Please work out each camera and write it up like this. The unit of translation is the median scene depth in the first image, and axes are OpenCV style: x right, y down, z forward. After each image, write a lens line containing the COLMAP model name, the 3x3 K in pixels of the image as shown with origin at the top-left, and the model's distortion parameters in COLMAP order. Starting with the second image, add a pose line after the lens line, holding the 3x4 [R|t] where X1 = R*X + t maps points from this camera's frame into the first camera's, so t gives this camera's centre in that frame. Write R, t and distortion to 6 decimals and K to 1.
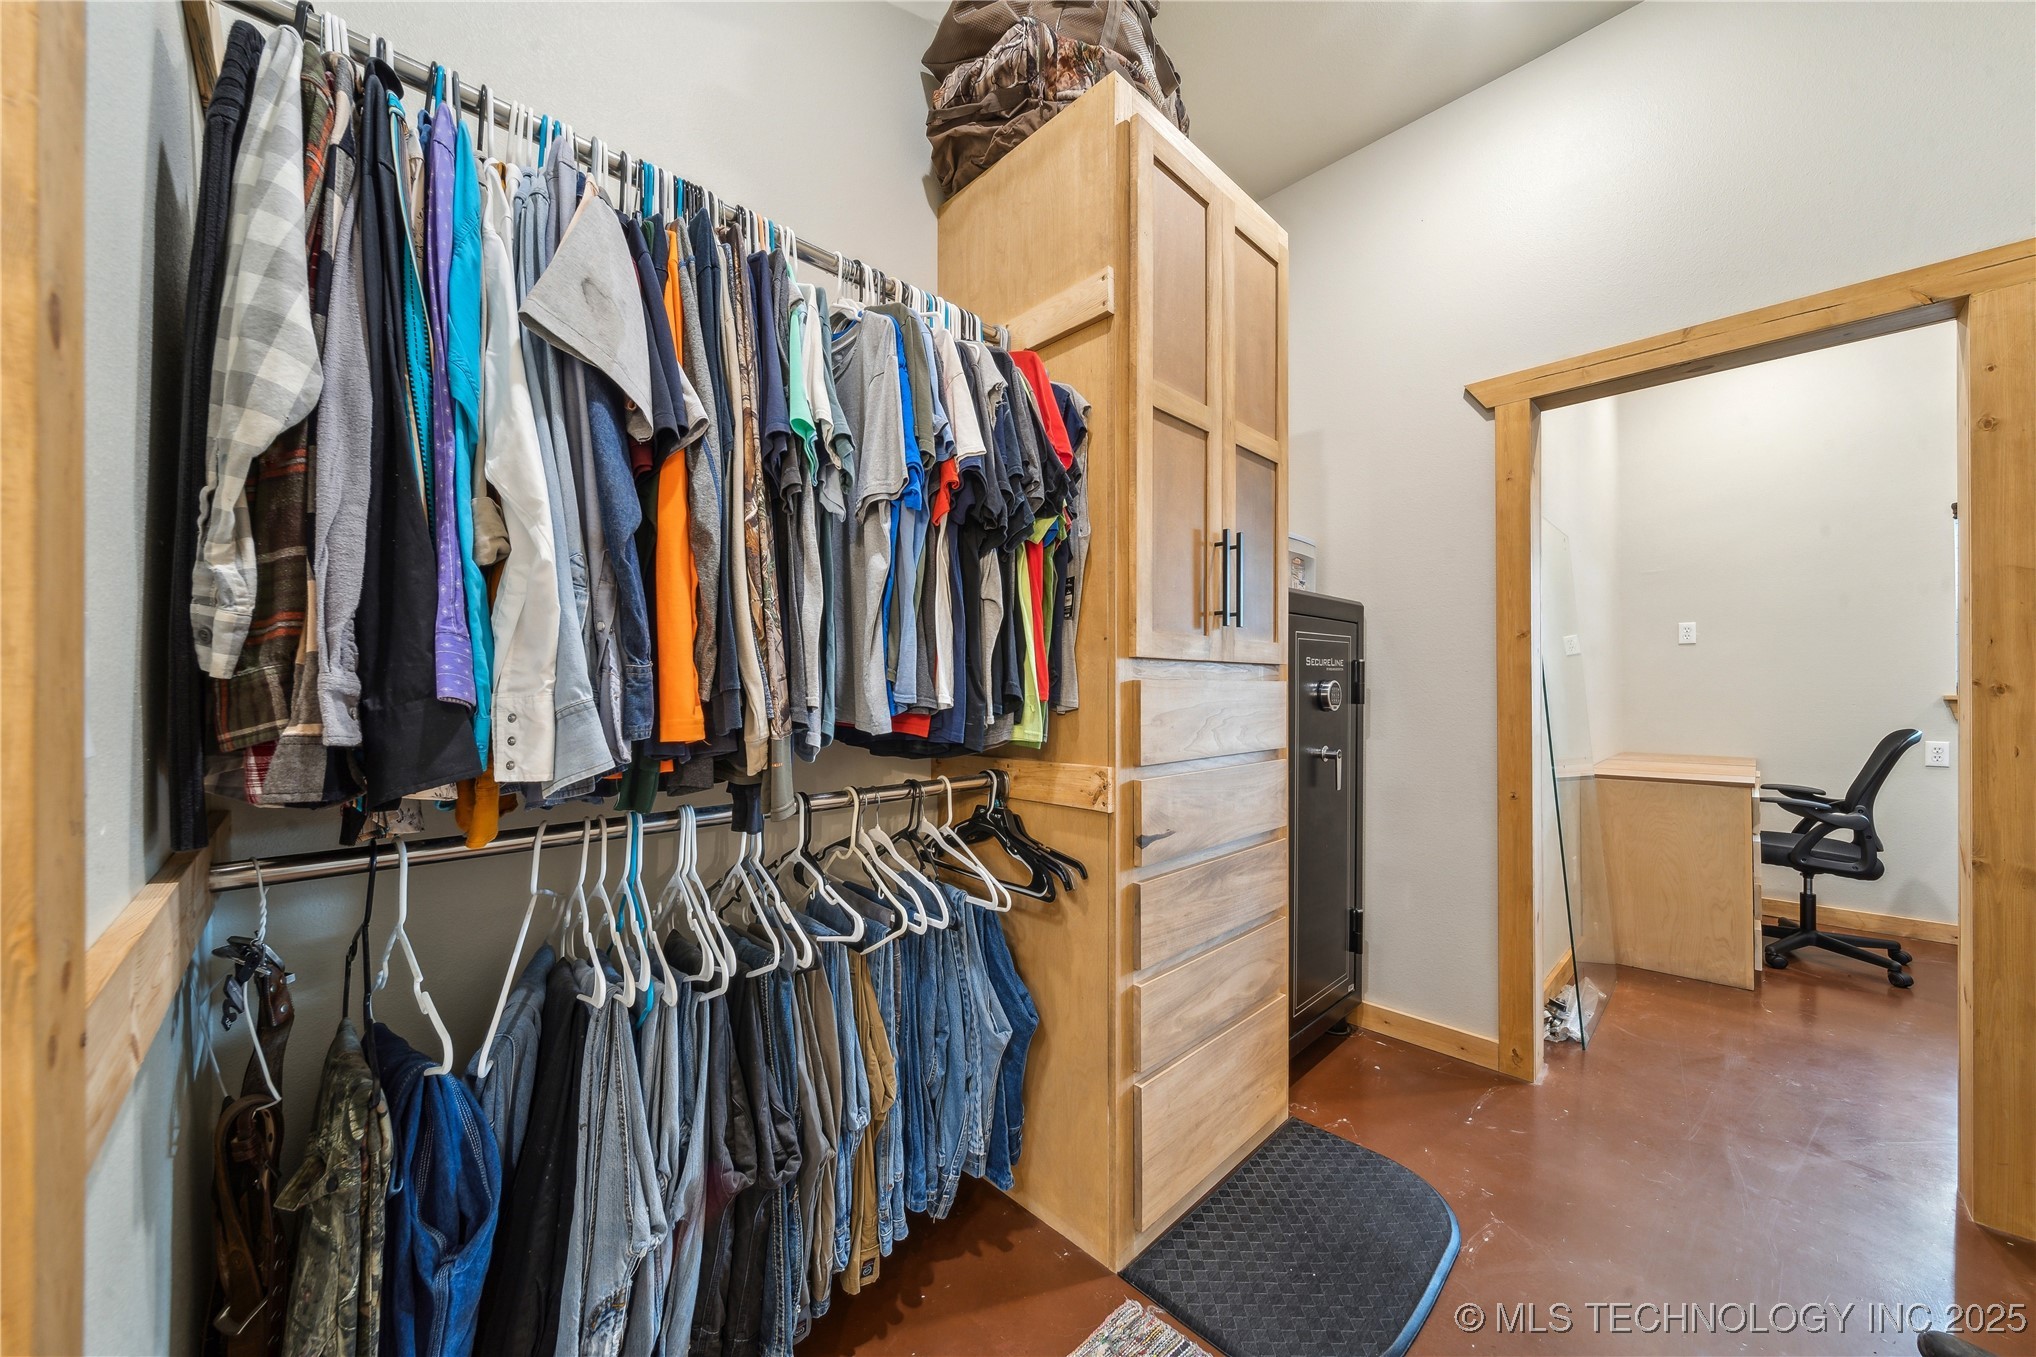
lens RADIAL K [[728.0, 0, 1012.6], [0, 728.0, 678.1], [0, 0, 1]] dist [0.001558, 0.000051]
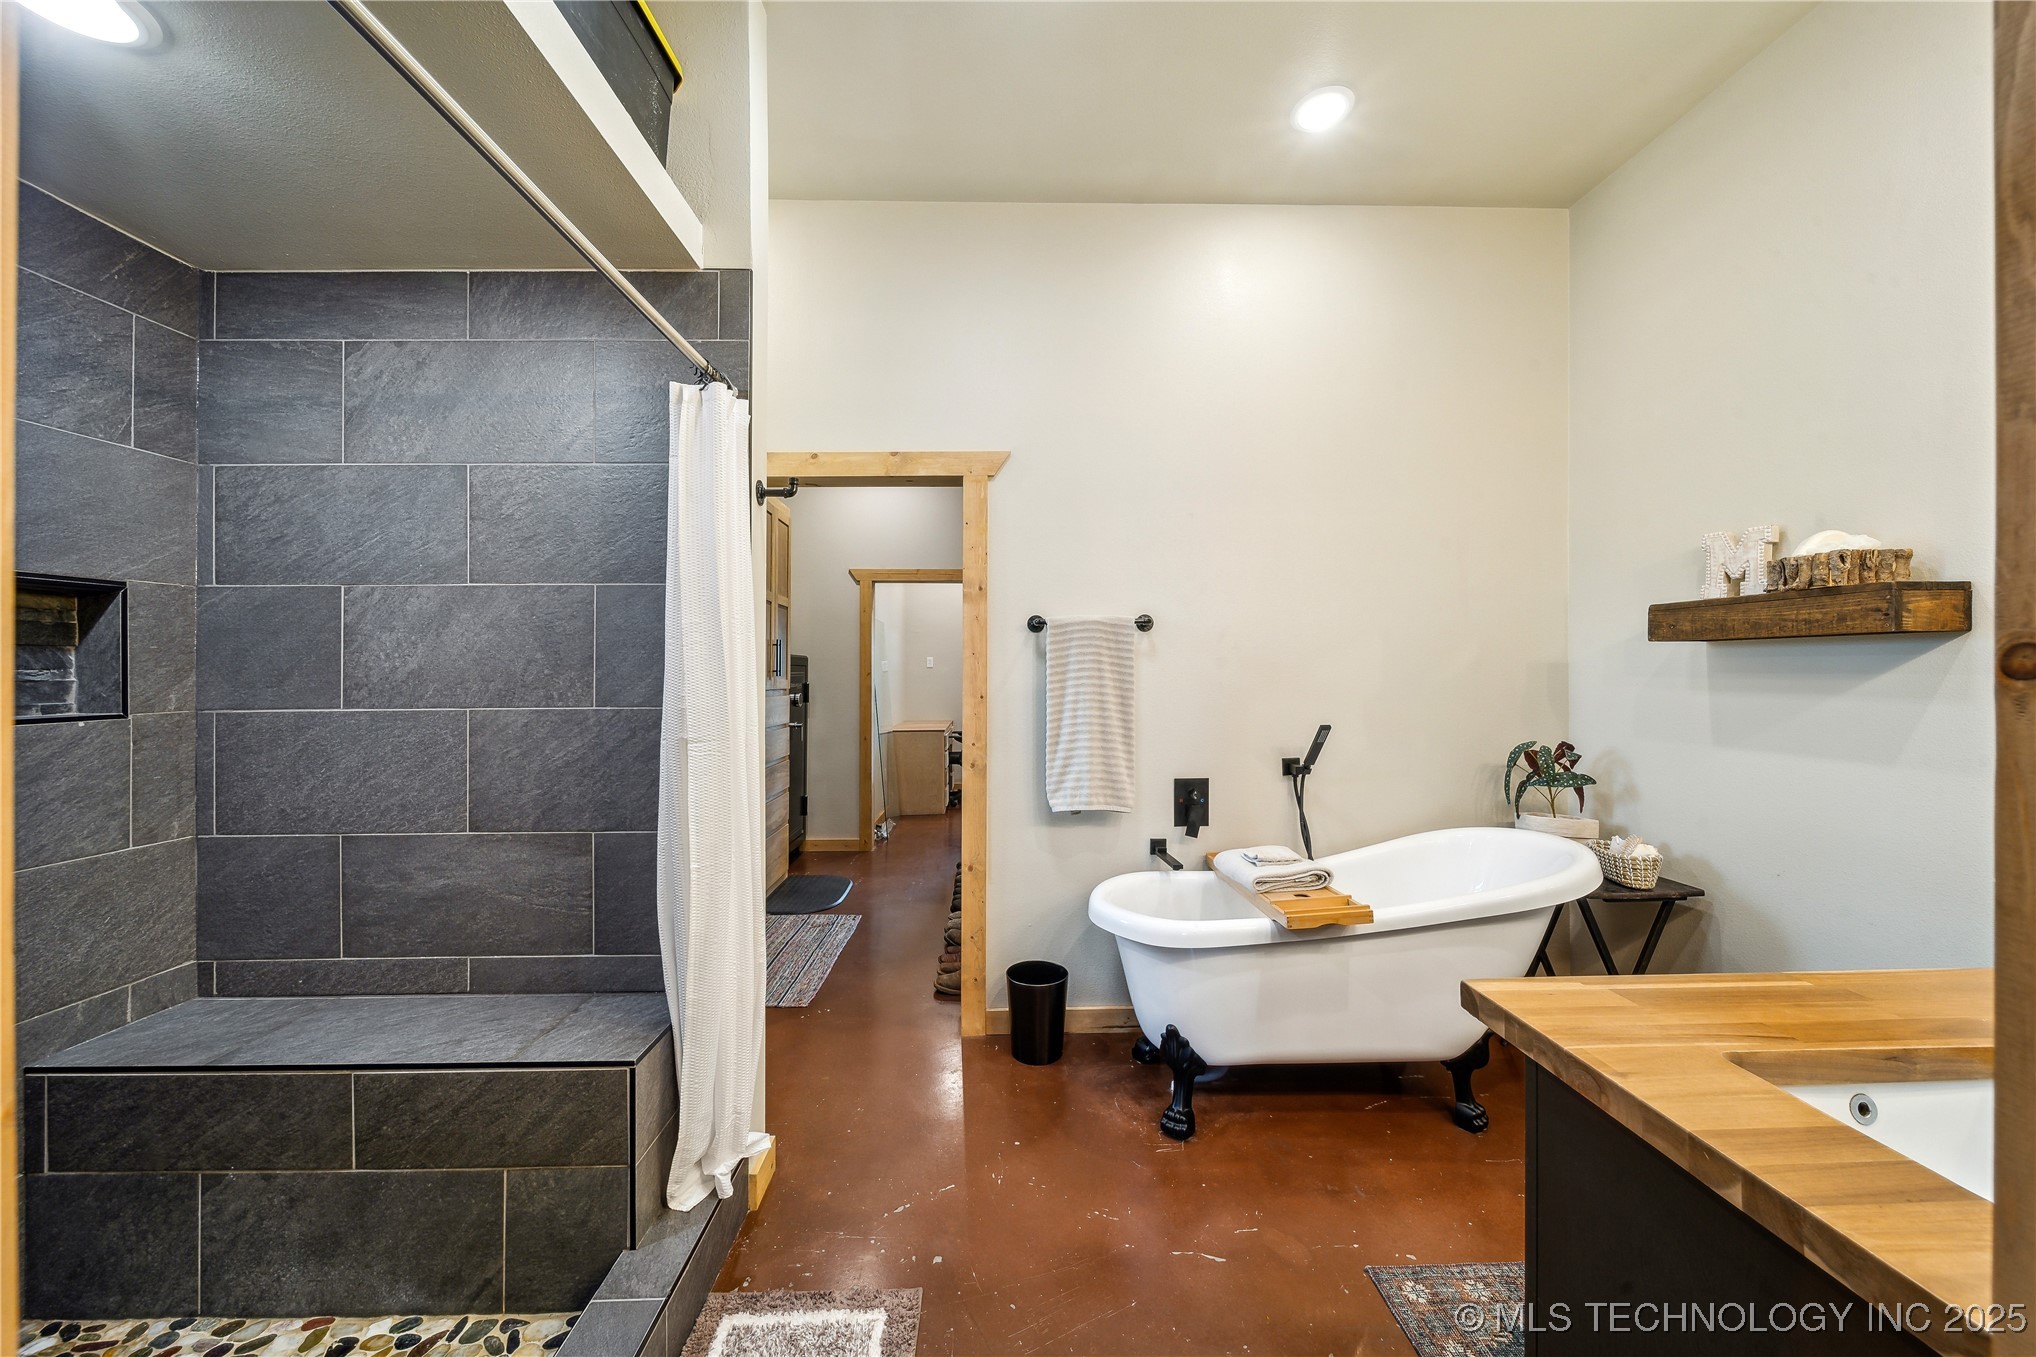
lens RADIAL K [[722.8, 0, 1026.4], [0, 722.8, 668.5], [0, 0, 1]] dist [-0.001385, -0.001387]
pose [[0.665642, 0.003964, 0.746261, -0.715107], [-0.004877, 0.999988, -0.000961, -0.067737], [-0.746256, -0.002999, 0.665653, -0.954347]]
